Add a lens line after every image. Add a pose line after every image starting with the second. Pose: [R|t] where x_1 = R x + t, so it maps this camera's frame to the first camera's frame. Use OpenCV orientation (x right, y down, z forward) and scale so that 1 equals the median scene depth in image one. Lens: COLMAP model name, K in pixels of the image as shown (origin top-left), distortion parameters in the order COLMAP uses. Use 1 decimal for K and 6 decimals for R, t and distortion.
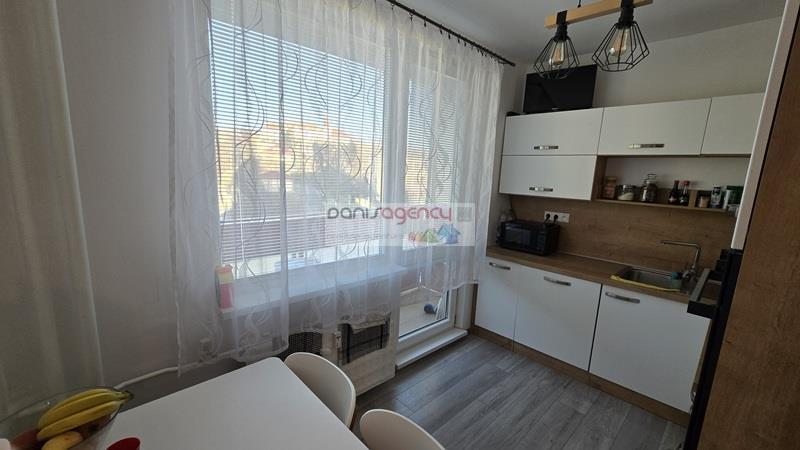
lens RADIAL K [[328.9, 0, 401.6], [0, 328.9, 227.6], [0, 0, 1]] dist [-0.000789, -0.000138]
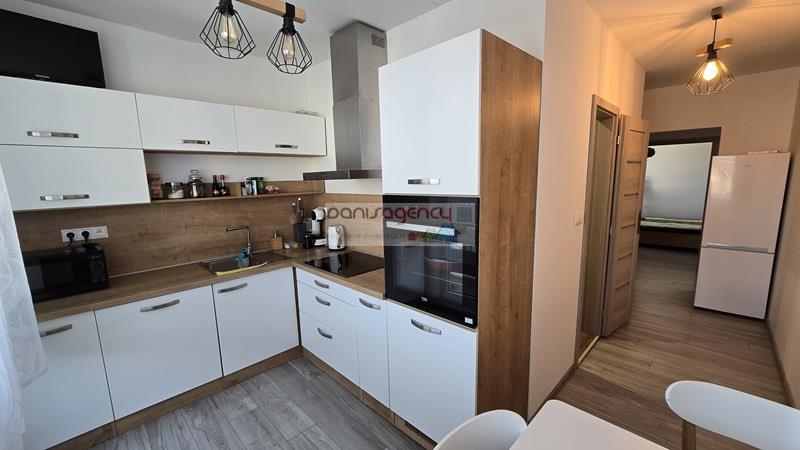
lens RADIAL K [[328.9, 0, 402.9], [0, 328.9, 228.7], [0, 0, 1]] dist [-0.000789, -0.000138]
pose [[-0.018745, -0.194506, 0.980722, -0.290567], [0.194125, 0.961520, 0.194408, -0.059065], [-0.980798, 0.194027, 0.019735, 0.373014]]
